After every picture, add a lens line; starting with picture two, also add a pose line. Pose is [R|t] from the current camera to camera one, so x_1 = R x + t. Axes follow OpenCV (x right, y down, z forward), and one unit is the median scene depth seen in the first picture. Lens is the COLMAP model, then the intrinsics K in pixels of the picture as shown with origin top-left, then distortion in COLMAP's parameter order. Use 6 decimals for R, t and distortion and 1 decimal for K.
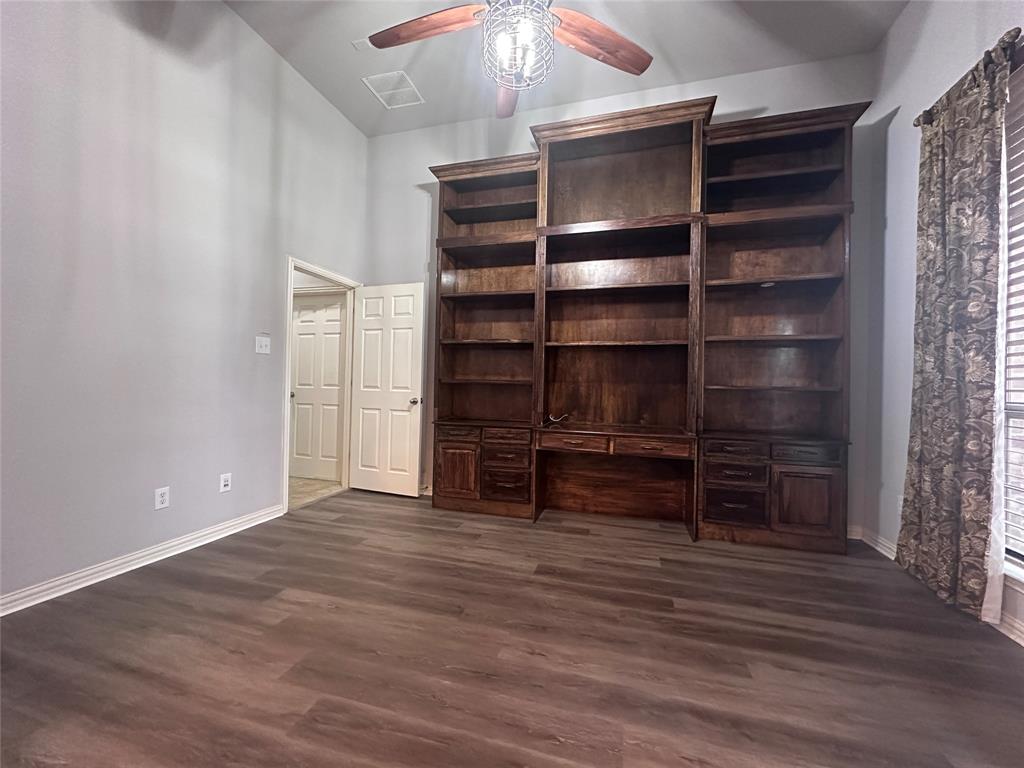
lens RADIAL K [[407.6, 0, 512.2], [0, 407.6, 382.2], [0, 0, 1]] dist [-0.003014, 0.000590]
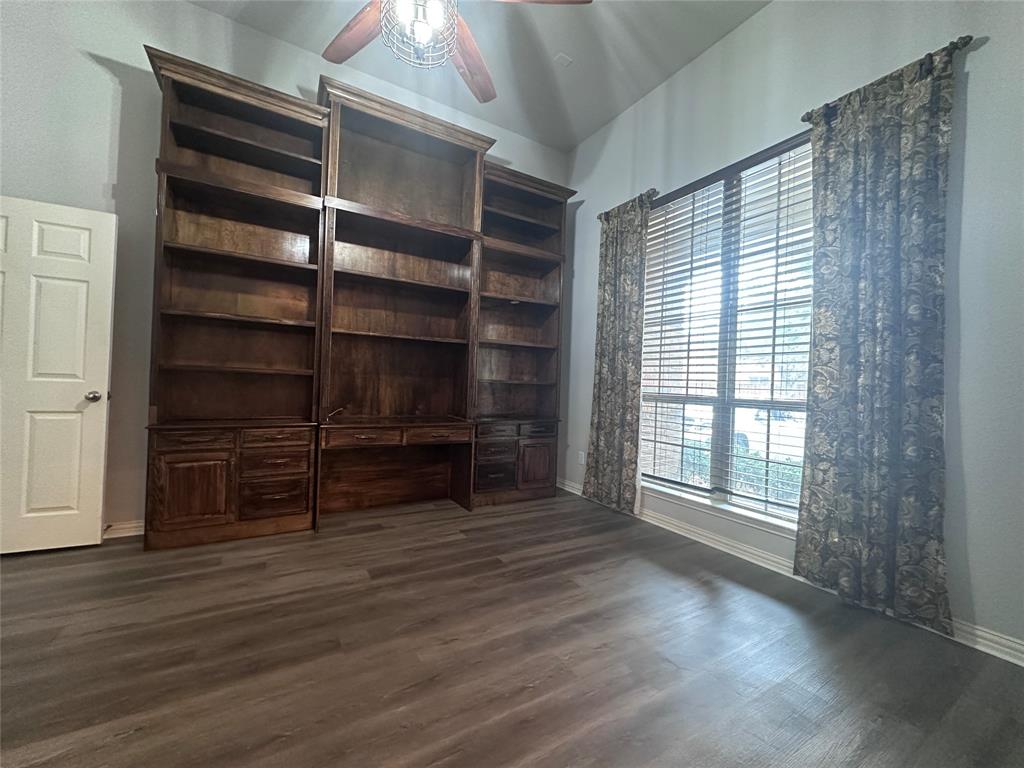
lens RADIAL K [[407.6, 0, 511.7], [0, 407.6, 382.2], [0, 0, 1]] dist [-0.003014, 0.000590]
pose [[0.686144, 0.006389, 0.727438, -0.317120], [-0.027618, 0.999469, 0.017273, -0.006916], [-0.726942, -0.031942, 0.685956, 0.106146]]
